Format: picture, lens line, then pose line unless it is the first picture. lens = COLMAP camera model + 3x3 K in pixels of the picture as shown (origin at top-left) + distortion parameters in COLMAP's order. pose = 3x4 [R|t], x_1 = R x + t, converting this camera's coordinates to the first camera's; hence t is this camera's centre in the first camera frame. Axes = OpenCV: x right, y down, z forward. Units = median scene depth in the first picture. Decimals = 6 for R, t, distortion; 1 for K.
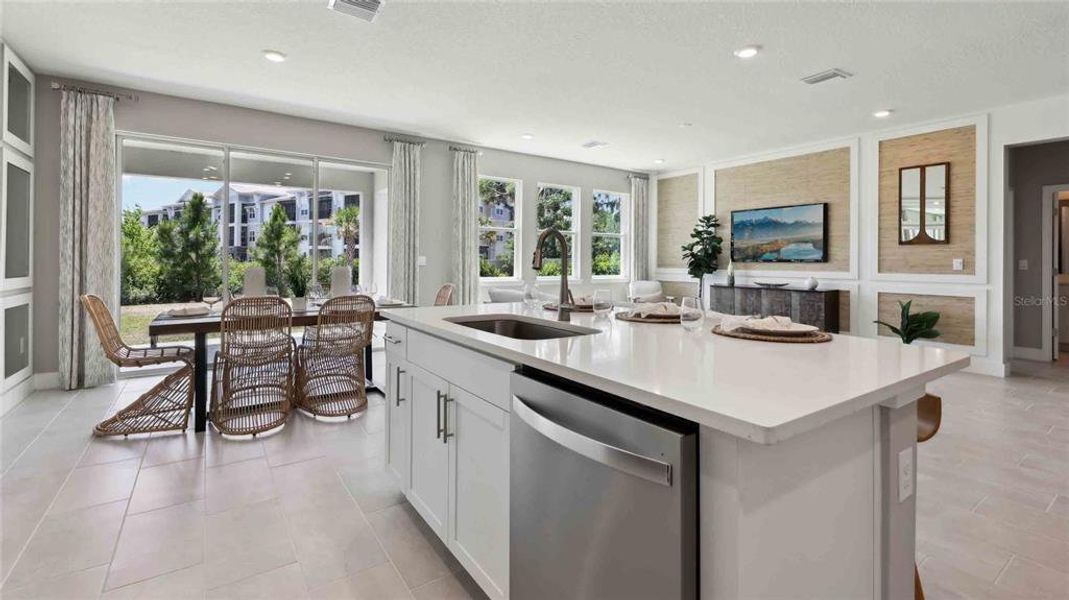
lens RADIAL K [[467.2, 0, 537.5], [0, 467.2, 257.9], [0, 0, 1]] dist [0.006739, -0.002277]
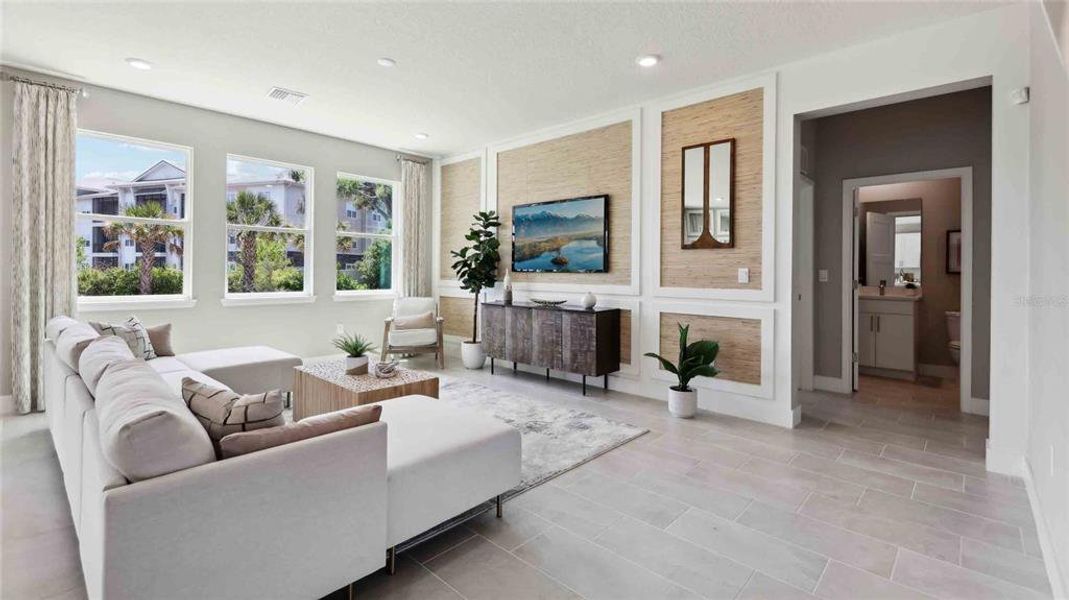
lens RADIAL K [[468.6, 0, 544.9], [0, 468.6, 269.9], [0, 0, 1]] dist [0.008731, -0.002112]
pose [[0.976603, 0.002568, 0.215034, 0.365472], [-0.003095, 0.999993, 0.002116, 0.003680], [-0.215027, -0.002732, 0.976604, 0.289235]]
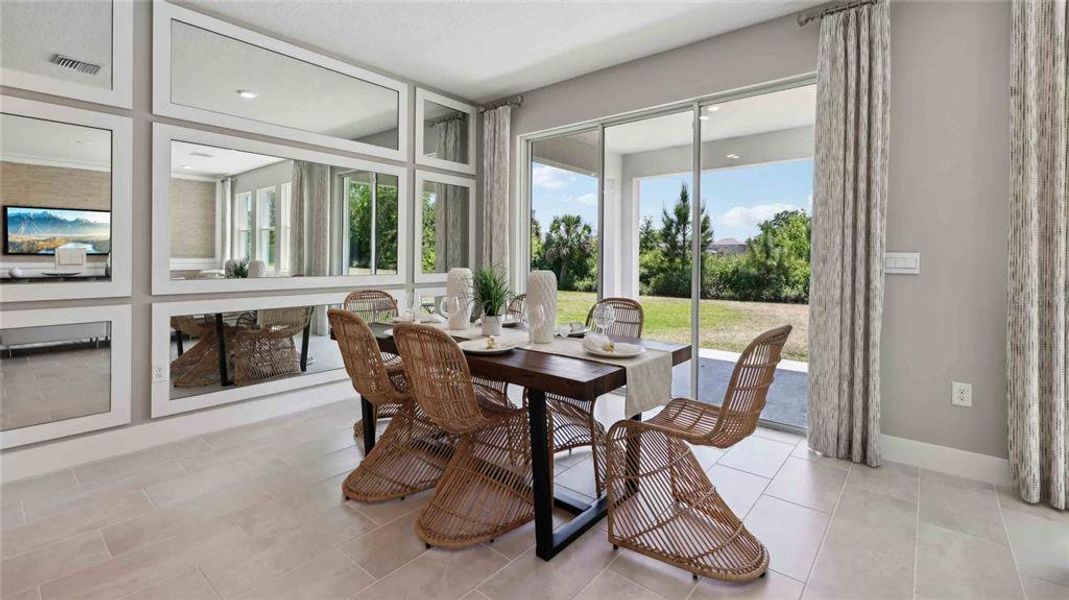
lens RADIAL K [[468.6, 0, 538.8], [0, 468.6, 263.1], [0, 0, 1]] dist [0.008731, -0.002112]
pose [[0.265718, 0.006842, -0.964027, 0.089103], [0.001388, 0.999971, 0.007480, 0.002432], [0.964050, -0.003326, 0.265701, 0.564818]]
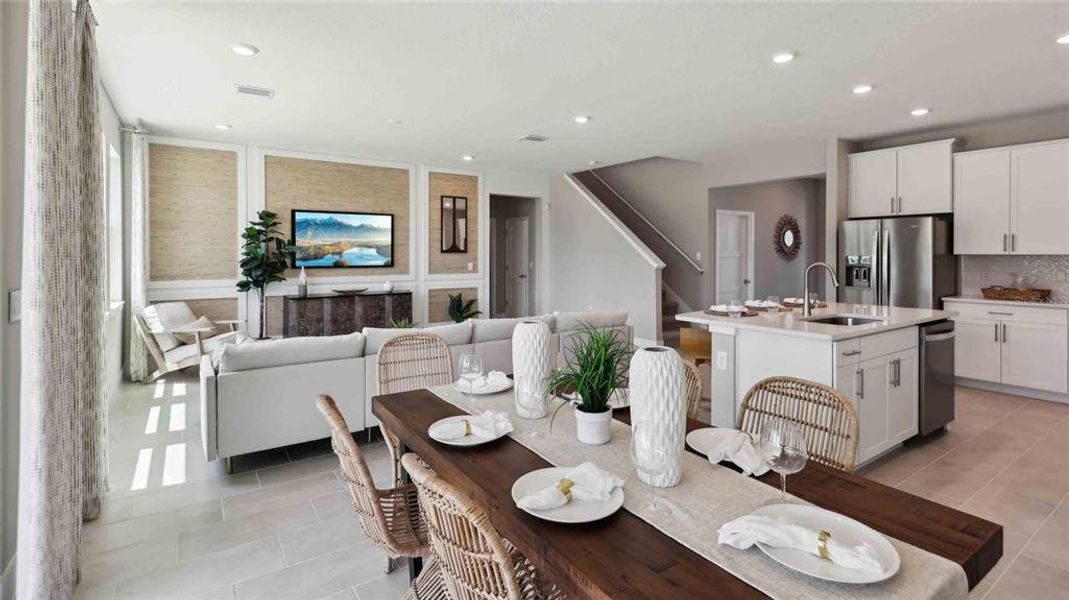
lens RADIAL K [[496.5, 0, 542.6], [0, 496.5, 259.7], [0, 0, 1]] dist [0.003882, 0.000042]
pose [[-0.000842, -0.018731, 0.999824, -0.598178], [-0.005045, 0.999812, 0.018726, -0.033369], [-0.999987, -0.005029, -0.000936, 0.658425]]
